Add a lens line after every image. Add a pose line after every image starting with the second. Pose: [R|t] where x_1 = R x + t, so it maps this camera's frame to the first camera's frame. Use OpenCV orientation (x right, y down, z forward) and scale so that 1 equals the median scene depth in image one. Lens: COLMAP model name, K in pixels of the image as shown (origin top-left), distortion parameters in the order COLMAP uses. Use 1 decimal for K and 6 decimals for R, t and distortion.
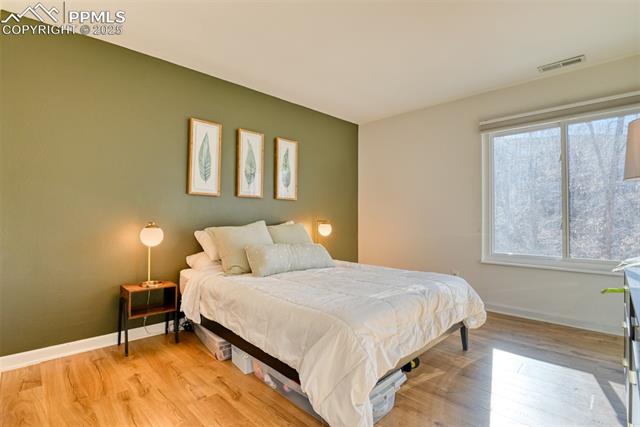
lens RADIAL K [[314.3, 0, 318.4], [0, 314.3, 217.0], [0, 0, 1]] dist [-0.024409, -0.003704]
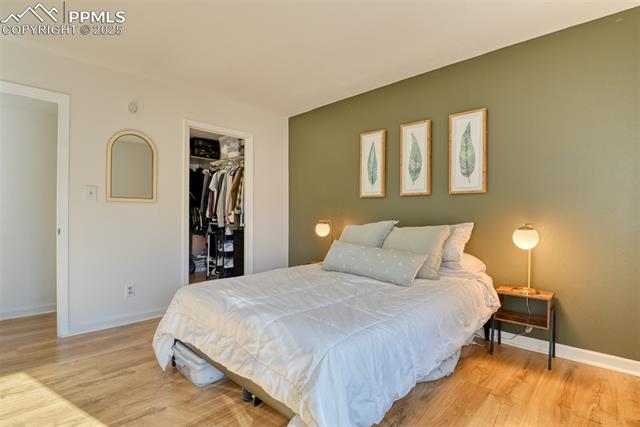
lens RADIAL K [[314.3, 0, 313.9], [0, 314.3, 208.4], [0, 0, 1]] dist [-0.024409, -0.003704]
pose [[0.011593, -0.026249, -0.999588, 0.709947], [-0.006747, 0.999631, -0.026329, 0.001415], [0.999910, 0.007049, 0.011412, 0.724275]]
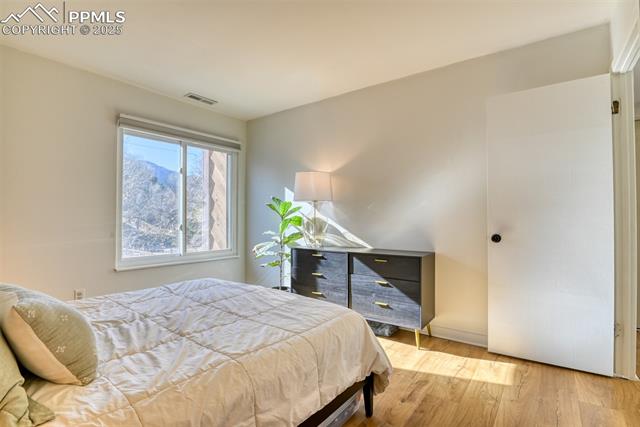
lens RADIAL K [[314.3, 0, 325.4], [0, 314.3, 216.2], [0, 0, 1]] dist [-0.024409, -0.003704]
pose [[-0.177982, 0.003030, 0.984029, -0.473772], [0.001153, 0.999995, -0.002871, -0.007294], [-0.984033, 0.000623, -0.177985, 0.598153]]
